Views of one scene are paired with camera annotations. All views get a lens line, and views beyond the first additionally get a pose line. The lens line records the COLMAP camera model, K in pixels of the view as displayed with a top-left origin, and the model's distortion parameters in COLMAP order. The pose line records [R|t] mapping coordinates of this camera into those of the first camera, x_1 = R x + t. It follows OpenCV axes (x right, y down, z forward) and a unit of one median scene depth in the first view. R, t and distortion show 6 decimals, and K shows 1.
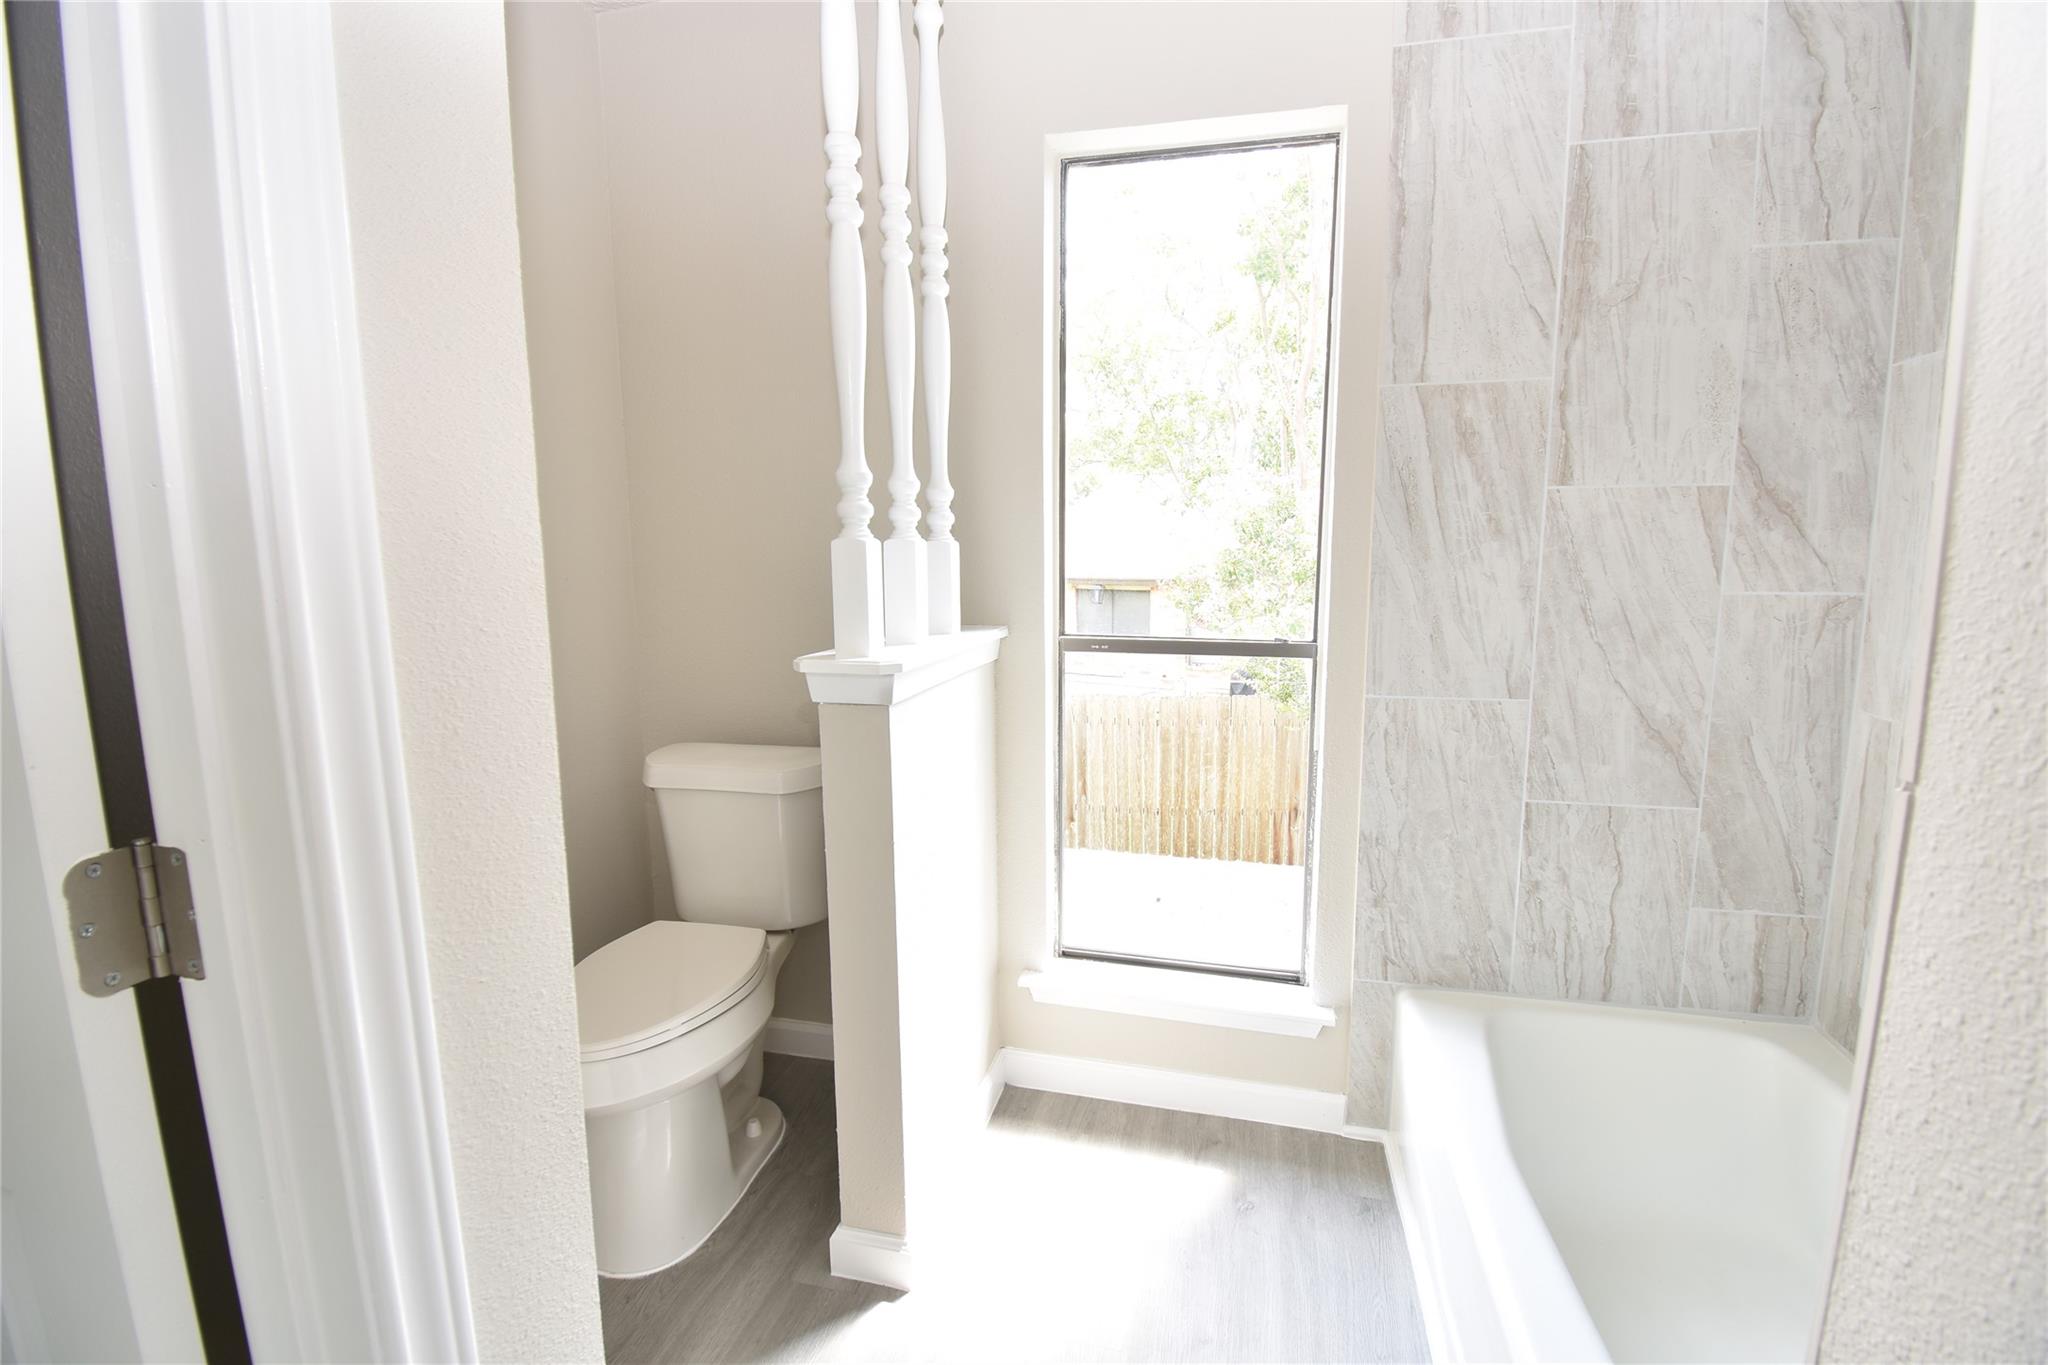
lens RADIAL K [[912.7, 0, 1024.0], [0, 912.7, 682.5], [0, 0, 1]] dist [0.010605, -0.021125]
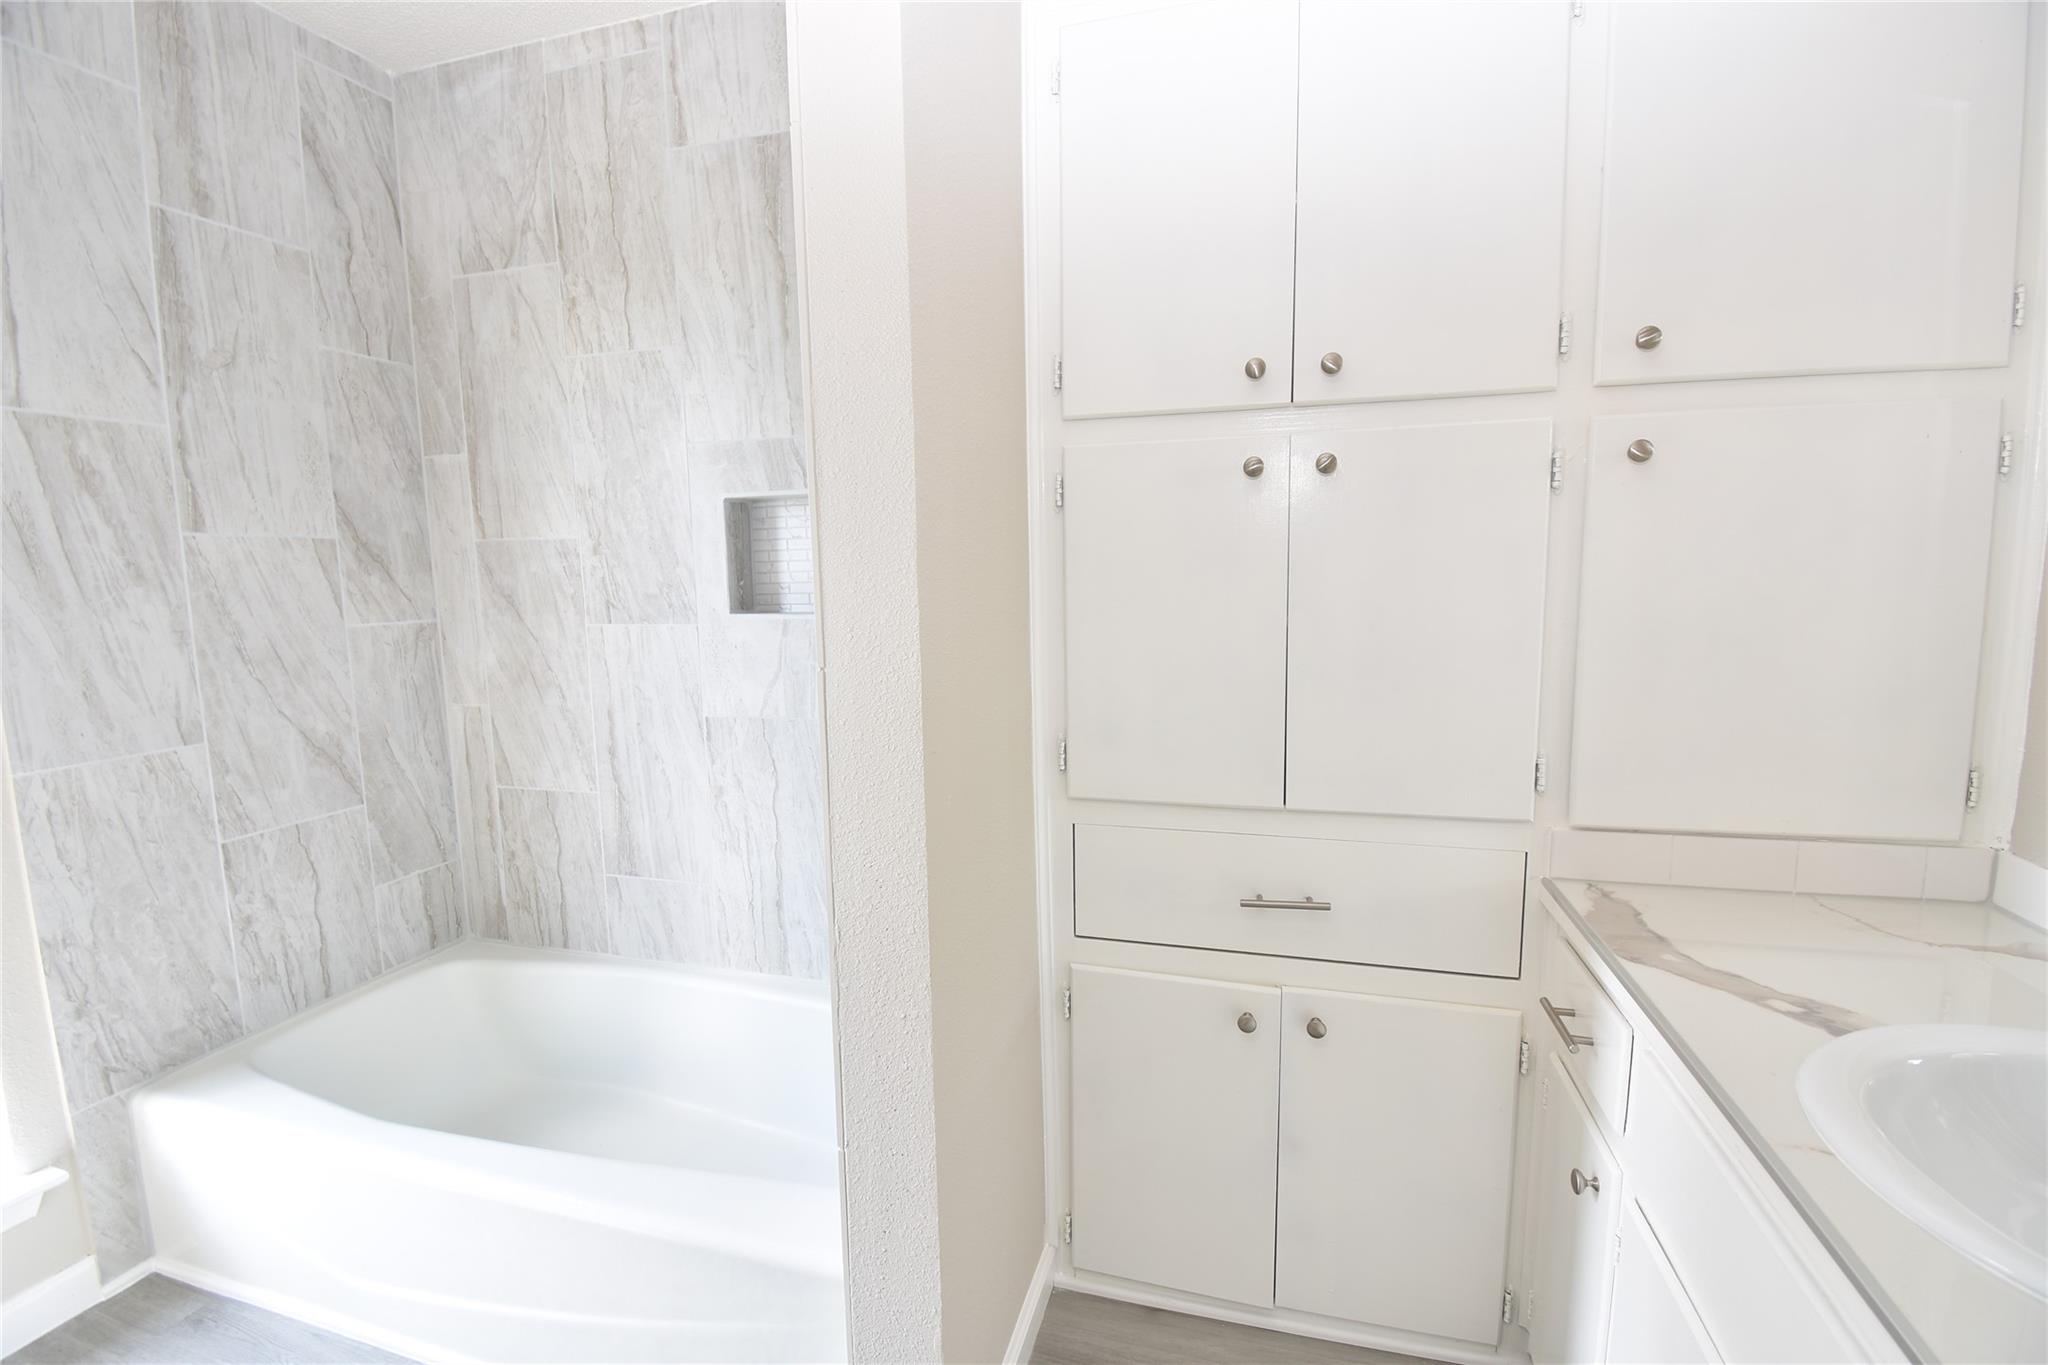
lens RADIAL K [[912.7, 0, 1024.0], [0, 912.7, 682.5], [0, 0, 1]] dist [0.010605, -0.021125]
pose [[0.038658, -0.113438, 0.992793, -0.403349], [0.158956, 0.981582, 0.105968, -0.009303], [-0.986528, 0.153714, 0.055978, 0.048034]]
